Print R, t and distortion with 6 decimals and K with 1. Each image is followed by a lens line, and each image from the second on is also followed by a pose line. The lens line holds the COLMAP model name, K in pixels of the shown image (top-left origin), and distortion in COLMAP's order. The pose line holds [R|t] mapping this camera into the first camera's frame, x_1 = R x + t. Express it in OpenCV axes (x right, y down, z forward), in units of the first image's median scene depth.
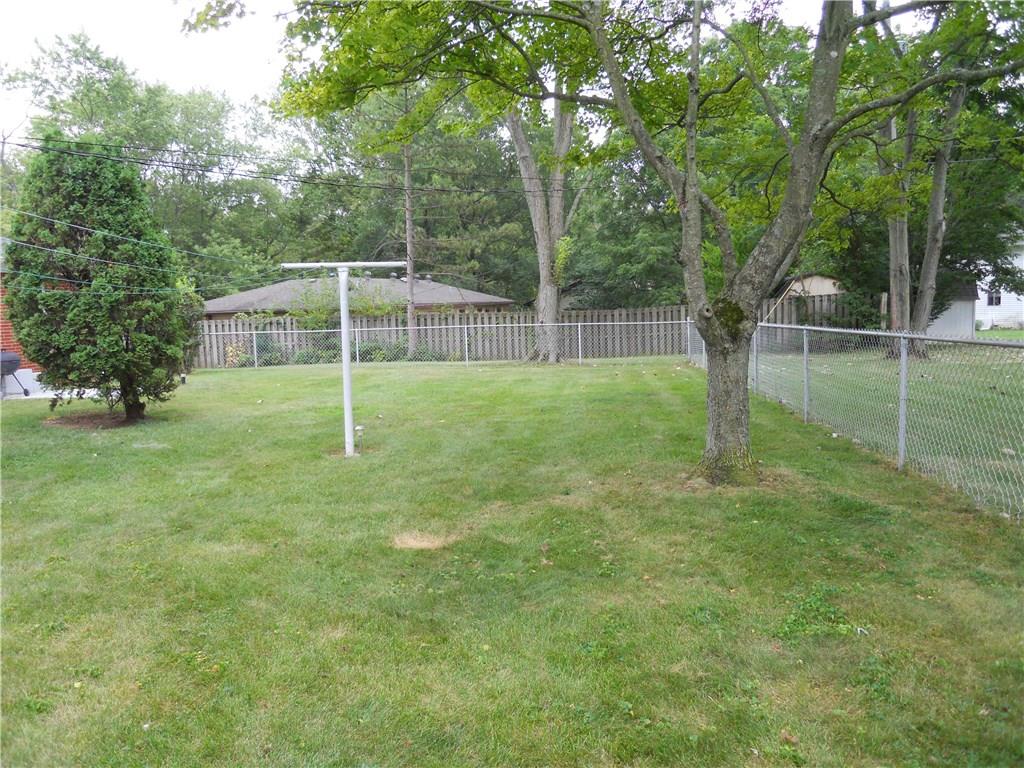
lens RADIAL K [[832.6, 0, 512.0], [0, 832.6, 384.0], [0, 0, 1]] dist [-0.005390, -0.093886]
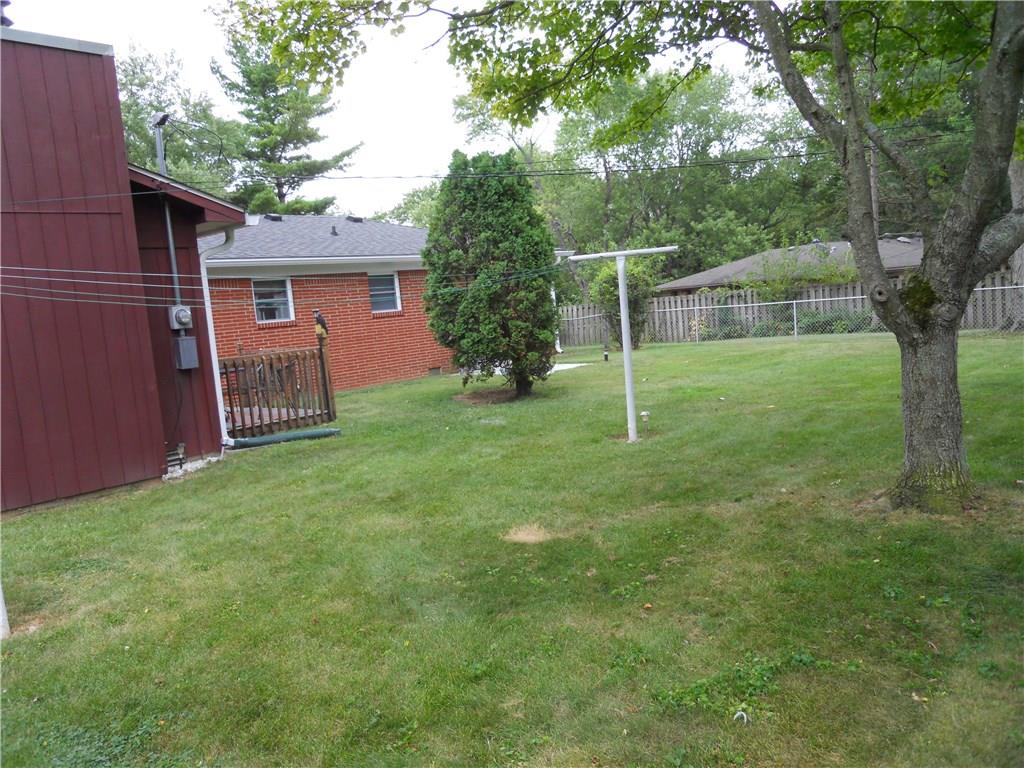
lens RADIAL K [[833.3, 0, 515.6], [0, 833.3, 390.8], [0, 0, 1]] dist [-0.043631, 0.014058]
pose [[0.811010, 0.020619, -0.584669, 0.220808], [0.007420, 0.998936, 0.045520, -0.017406], [0.584986, -0.041256, 0.809994, 0.072427]]
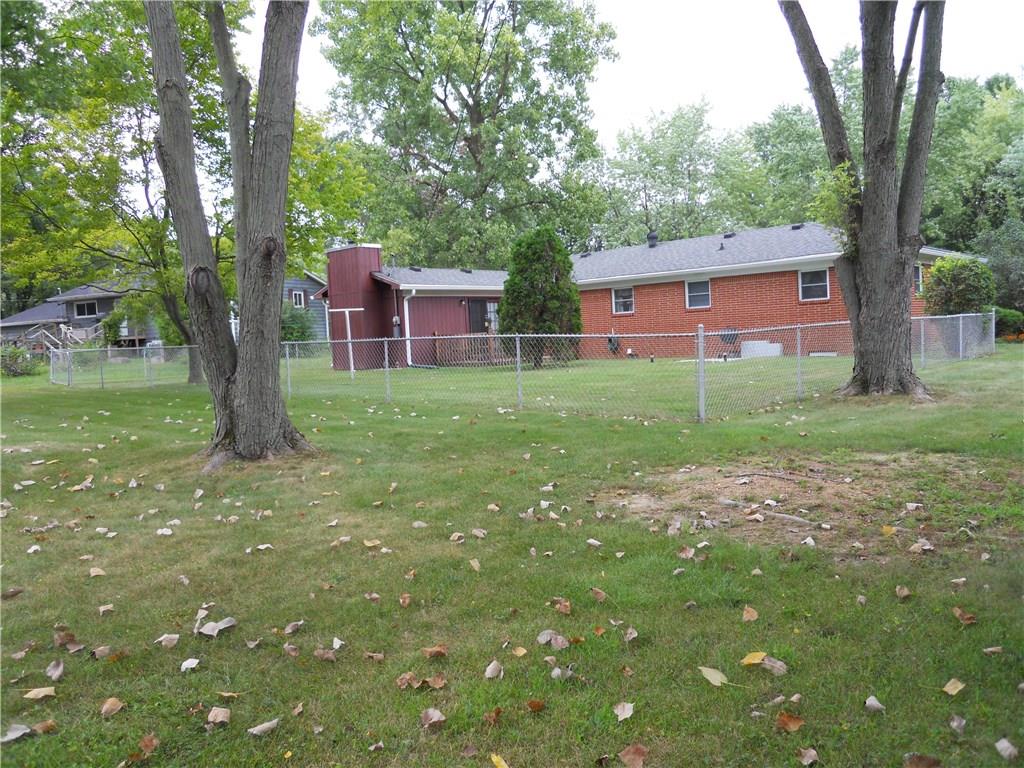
lens RADIAL K [[832.6, 0, 512.0], [0, 832.6, 384.0], [0, 0, 1]] dist [-0.005390, -0.093886]
pose [[-0.626468, 0.112521, -0.771282, 1.311520], [-0.003448, 0.989115, 0.147101, -0.255794], [0.779439, 0.094814, -0.619261, 2.585549]]
